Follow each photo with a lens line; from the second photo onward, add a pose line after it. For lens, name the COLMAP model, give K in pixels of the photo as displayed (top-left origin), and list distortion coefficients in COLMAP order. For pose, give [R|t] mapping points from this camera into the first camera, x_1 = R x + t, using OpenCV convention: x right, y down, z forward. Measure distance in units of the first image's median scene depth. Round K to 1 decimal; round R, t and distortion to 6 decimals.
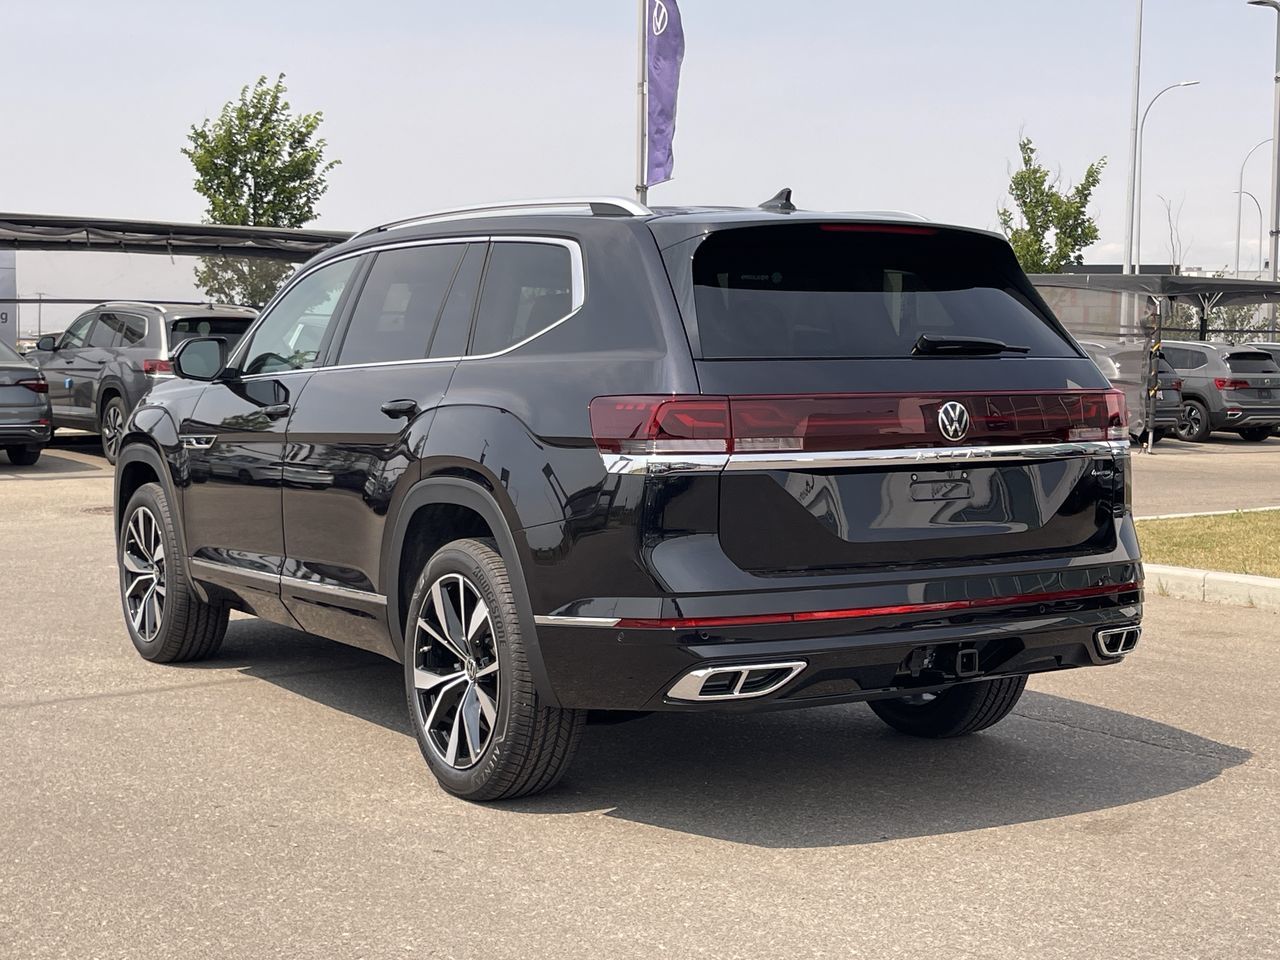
lens RADIAL K [[1840.7, 0, 640.0], [0, 1840.7, 480.0], [0, 0, 1]] dist [0.135811, -0.413510]
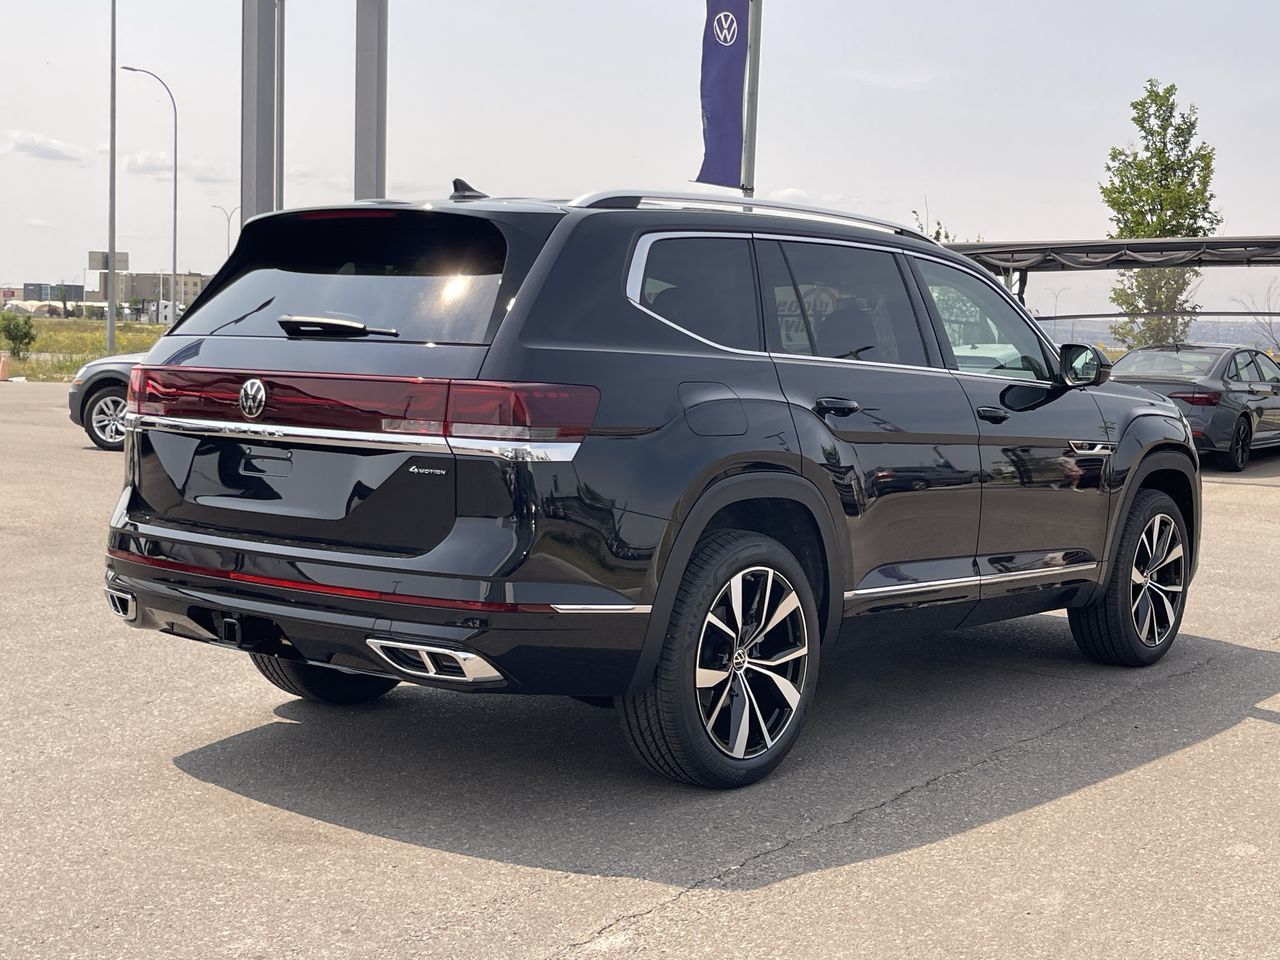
lens RADIAL K [[1675.3, 0, 678.0], [0, 1675.3, 473.2], [0, 0, 1]] dist [0.136454, -0.425728]
pose [[0.359429, 0.076065, -0.930067, 1.075974], [-0.091916, 0.994712, 0.045831, -0.052570], [0.928635, 0.069015, 0.364520, 0.833503]]
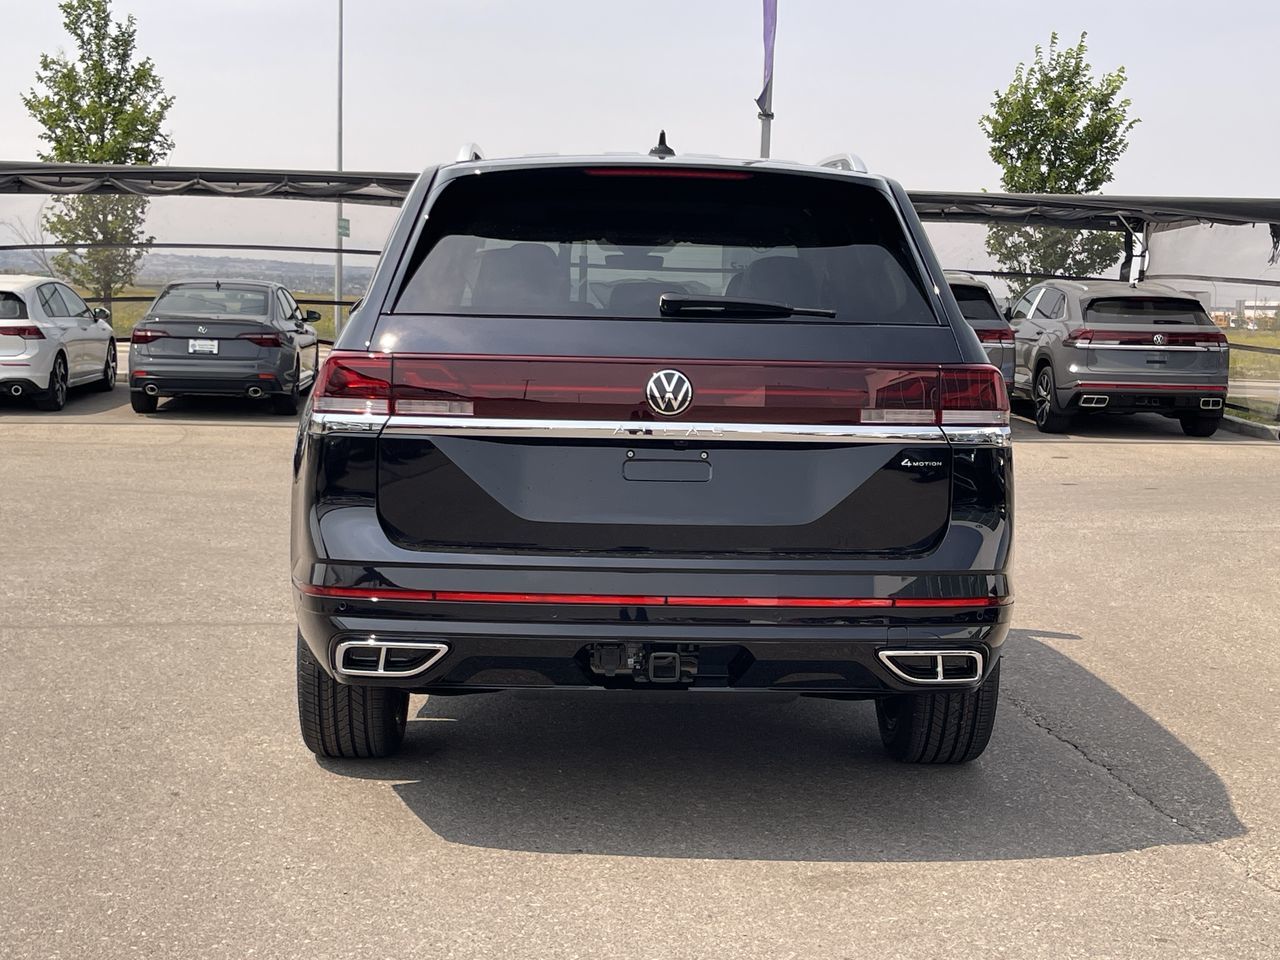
lens RADIAL K [[1840.7, 0, 640.0], [0, 1840.7, 480.0], [0, 0, 1]] dist [0.135811, -0.413510]
pose [[0.873386, 0.061318, -0.483152, 0.553143], [-0.053330, 0.998118, 0.030271, -0.015197], [0.484099, -0.000672, 0.875013, 0.214041]]
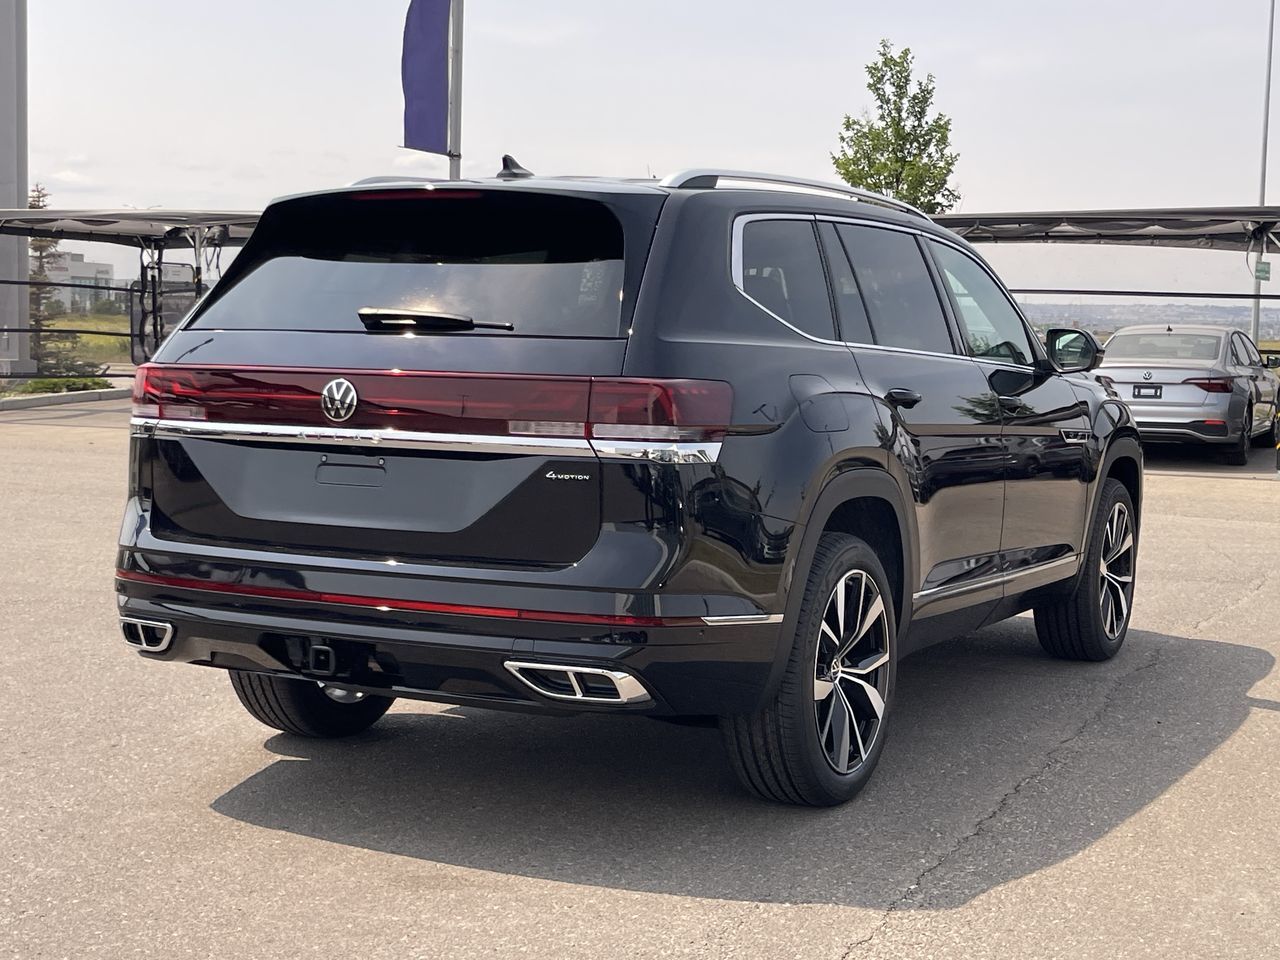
lens RADIAL K [[1840.7, 0, 640.0], [0, 1840.7, 480.0], [0, 0, 1]] dist [0.135811, -0.413510]
pose [[0.519083, 0.072212, -0.851668, 0.988440], [-0.076597, 0.996346, 0.037795, -0.036637], [0.851285, 0.045616, 0.522717, 0.610699]]
